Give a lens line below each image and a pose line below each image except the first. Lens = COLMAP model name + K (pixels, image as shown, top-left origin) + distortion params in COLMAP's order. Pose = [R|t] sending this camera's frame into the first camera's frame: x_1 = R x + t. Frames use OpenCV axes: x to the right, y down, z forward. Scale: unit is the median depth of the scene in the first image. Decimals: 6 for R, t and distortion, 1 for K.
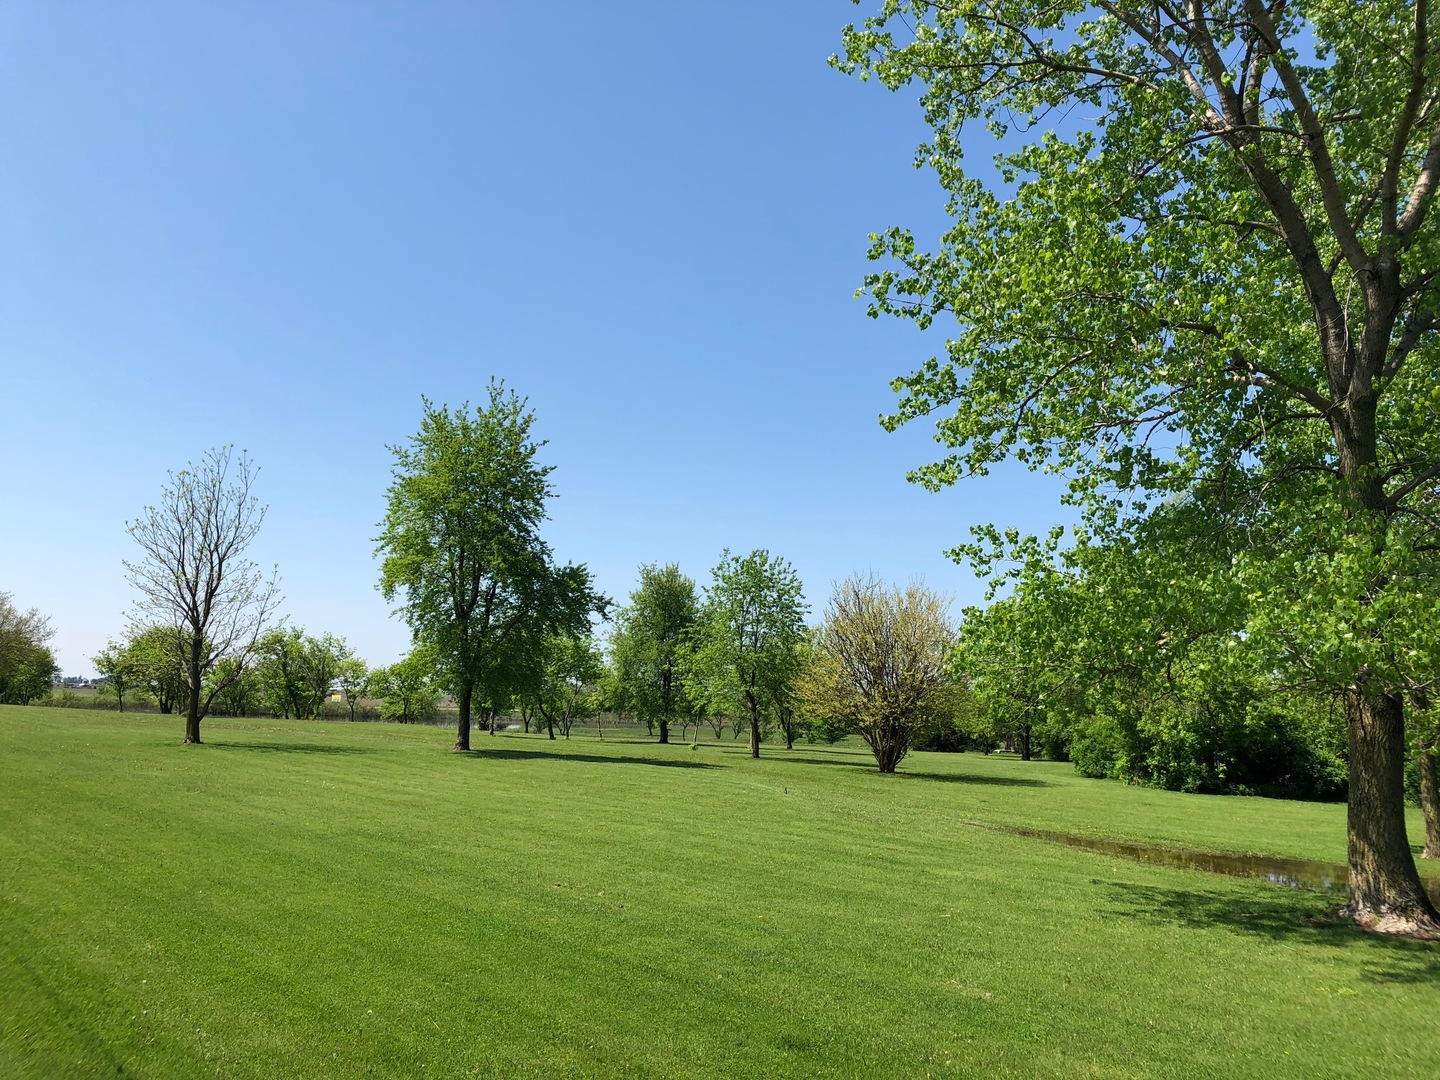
lens RADIAL K [[1170.8, 0, 702.9], [0, 1170.8, 538.5], [0, 0, 1]] dist [0.045755, -0.044433]
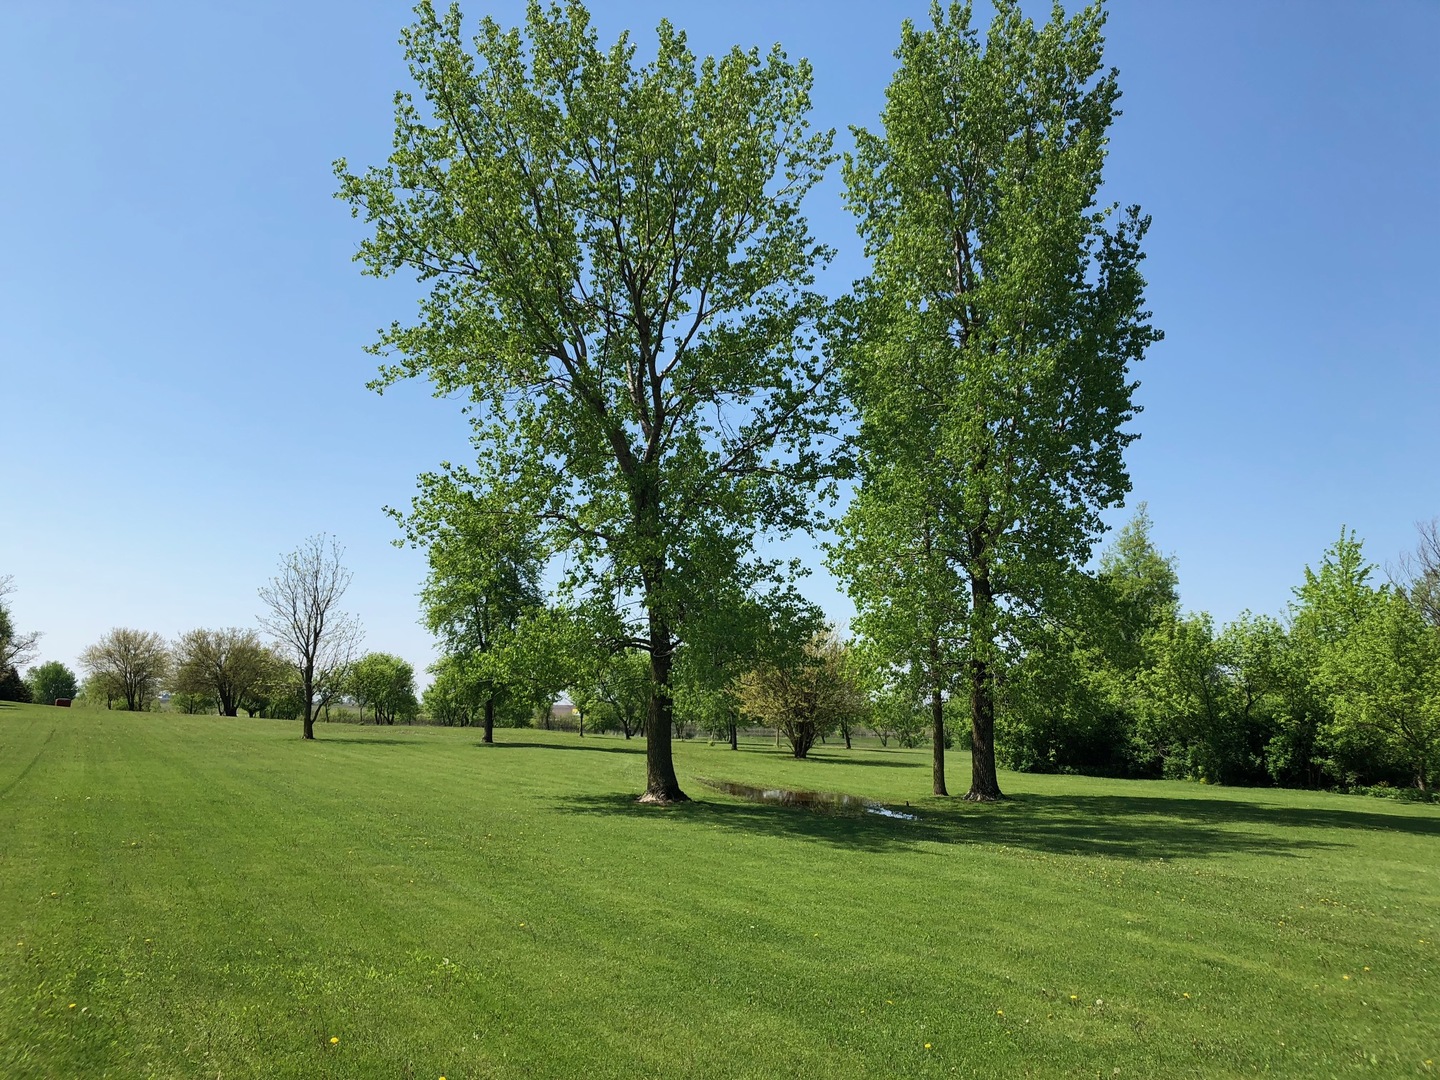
lens RADIAL K [[1170.8, 0, 698.9], [0, 1170.8, 553.1], [0, 0, 1]] dist [0.045755, -0.044433]
pose [[0.974841, -0.042399, -0.218833, 0.355592], [0.043155, 0.999068, -0.001324, -0.031644], [0.218685, -0.008153, 0.975761, -0.299032]]
